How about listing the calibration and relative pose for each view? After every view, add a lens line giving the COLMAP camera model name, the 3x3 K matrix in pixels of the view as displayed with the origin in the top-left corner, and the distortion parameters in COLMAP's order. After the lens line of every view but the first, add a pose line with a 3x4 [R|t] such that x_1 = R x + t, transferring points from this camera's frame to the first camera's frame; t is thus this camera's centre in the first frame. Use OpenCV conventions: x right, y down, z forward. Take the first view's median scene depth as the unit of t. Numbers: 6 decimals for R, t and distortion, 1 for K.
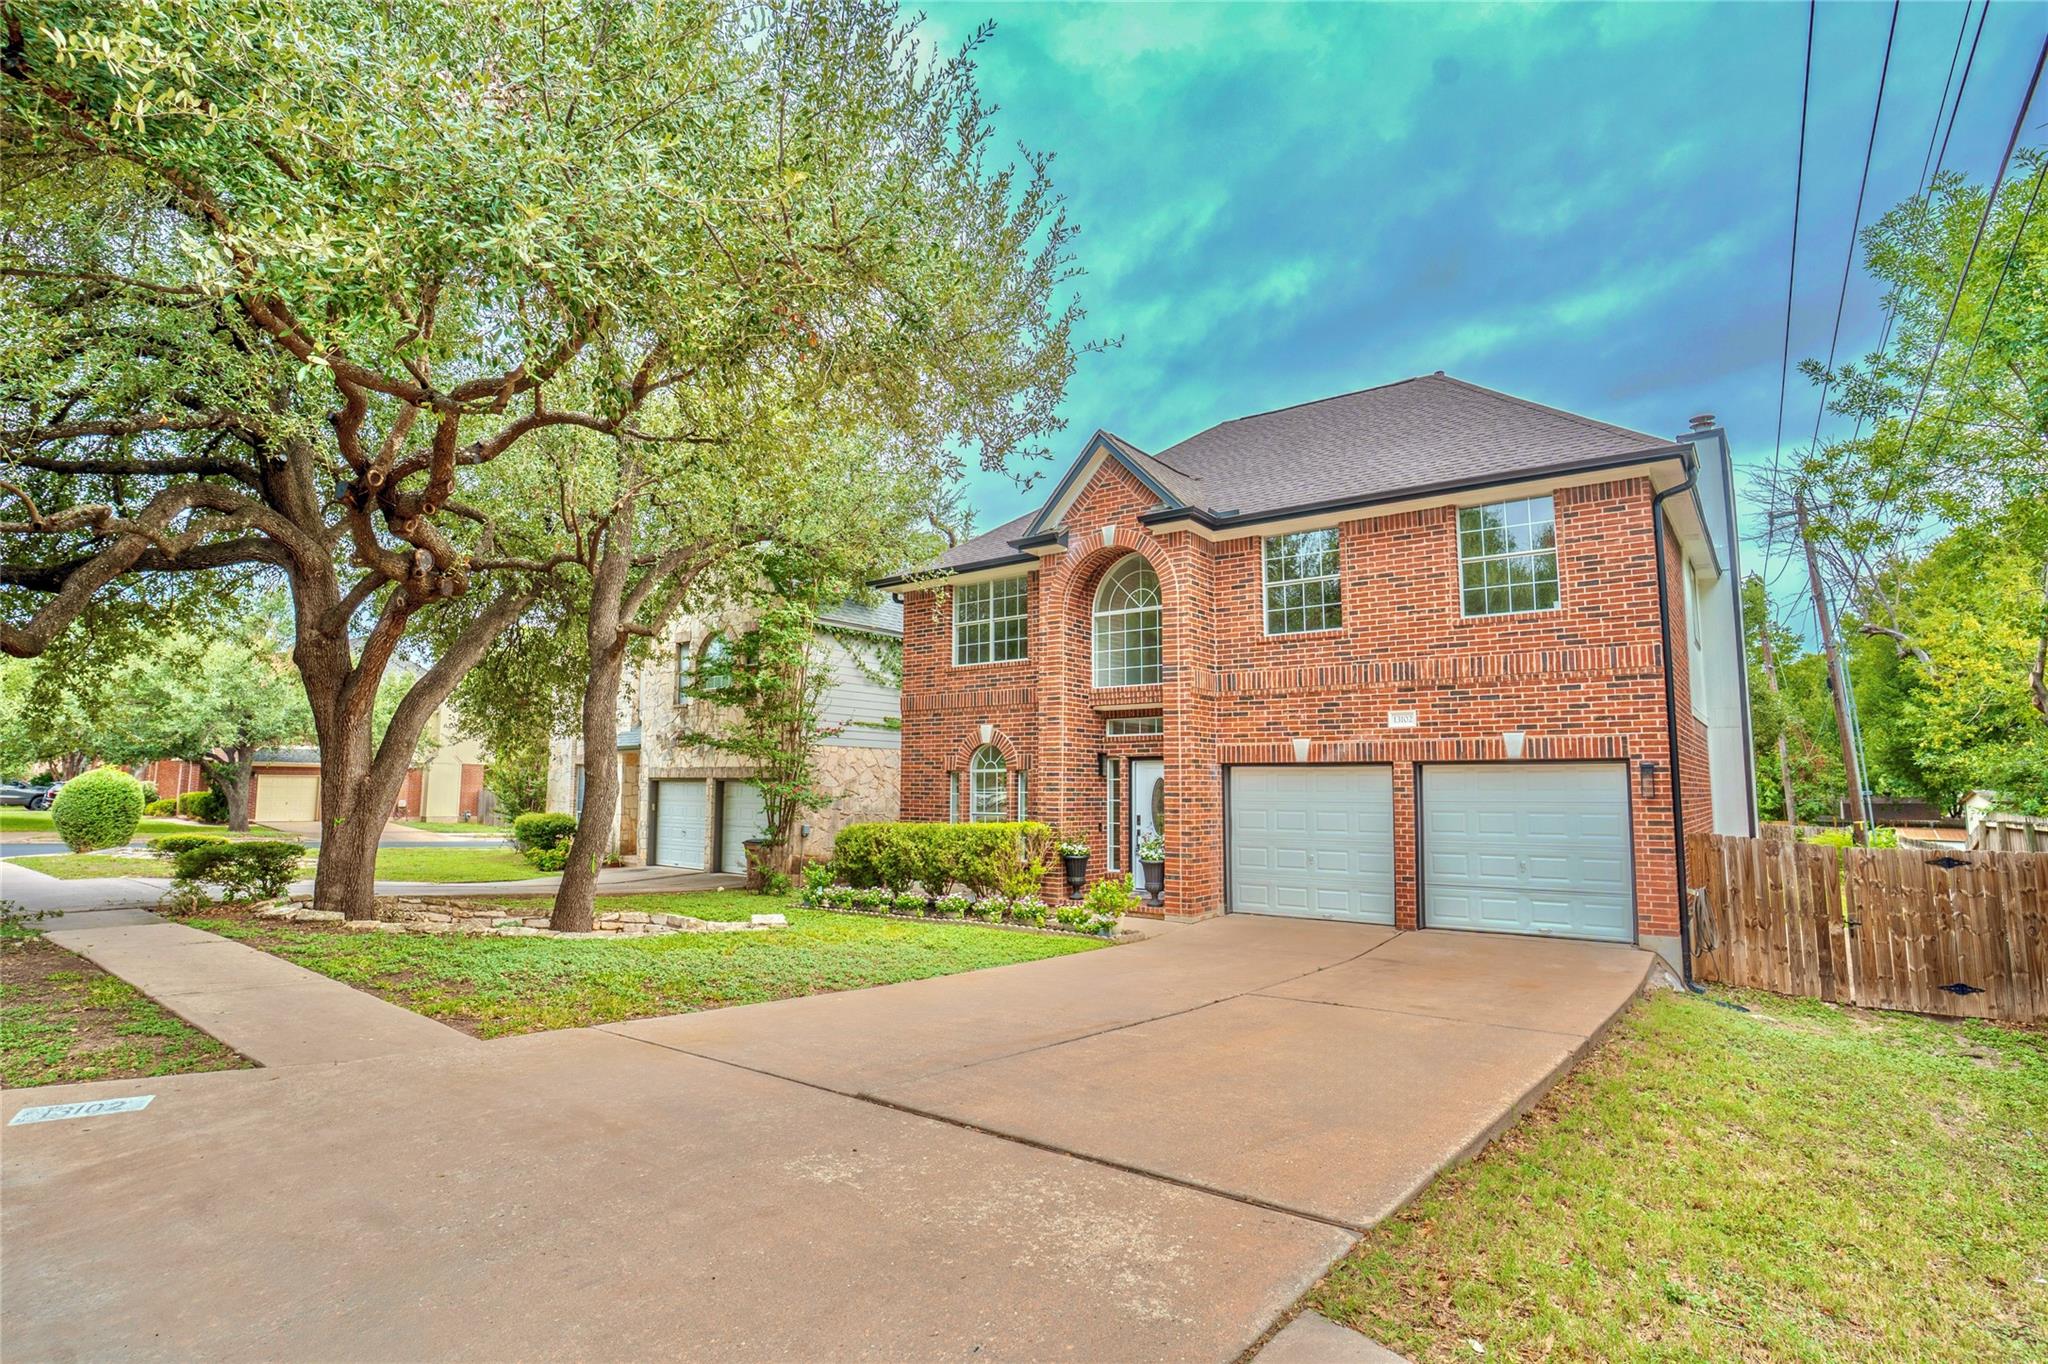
lens RADIAL K [[1052.7, 0, 1024.0], [0, 1052.7, 682.0], [0, 0, 1]] dist [-0.002667, -0.000490]
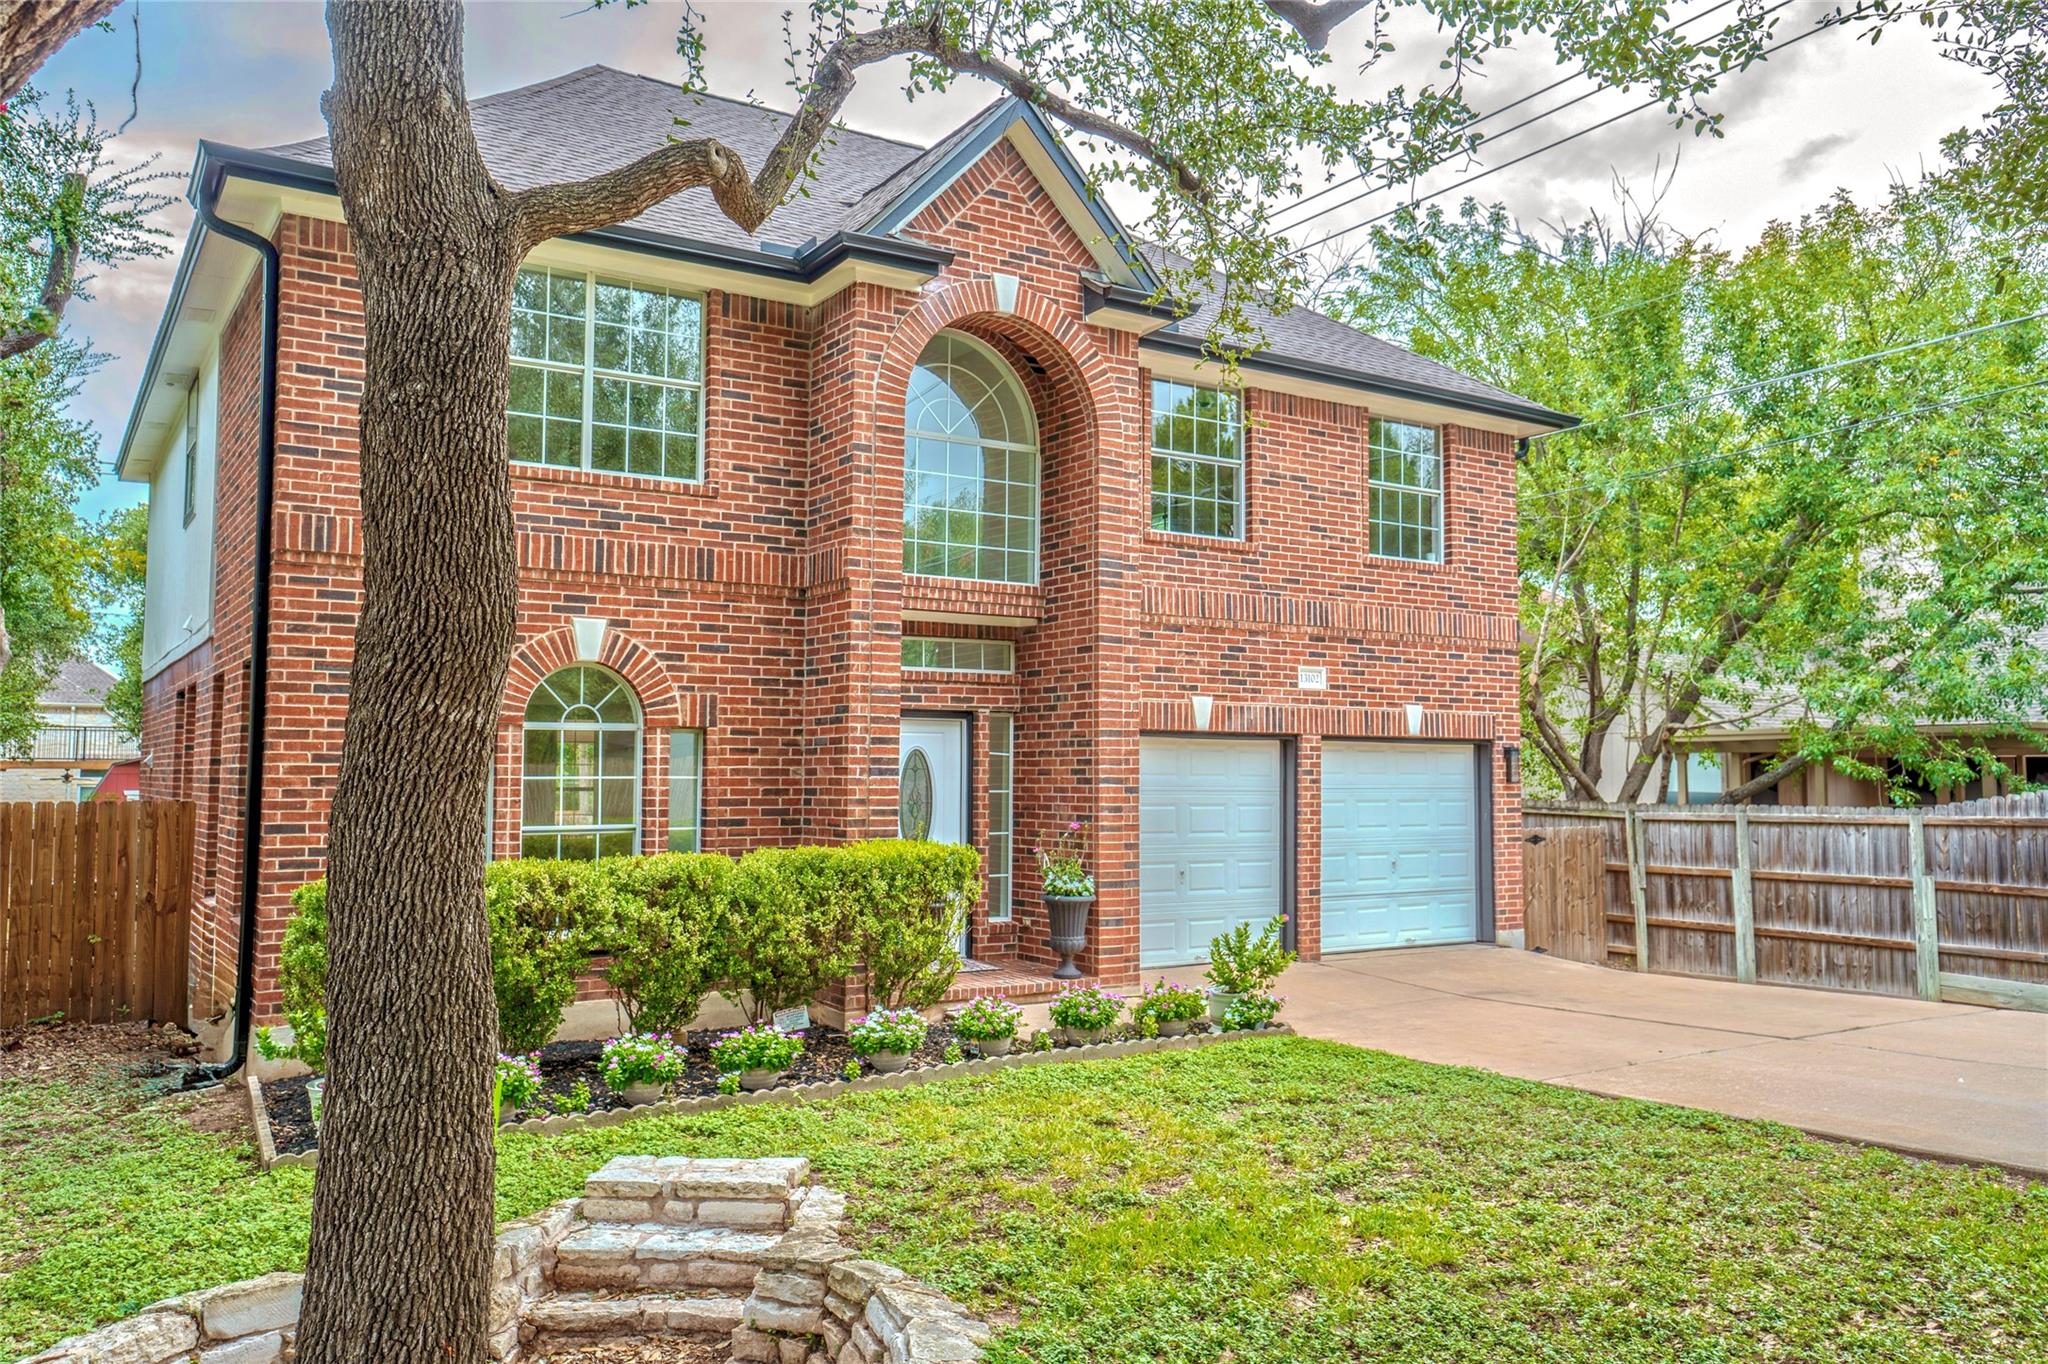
lens RADIAL K [[1568.8, 0, 1024.0], [0, 1568.8, 682.0], [0, 0, 1]] dist [0.006788, 0.002134]
pose [[0.344639, 0.056011, 0.937063, -0.732838], [-0.099269, 0.994796, -0.022952, 0.082256], [-0.933472, -0.085112, 0.348405, 0.794676]]
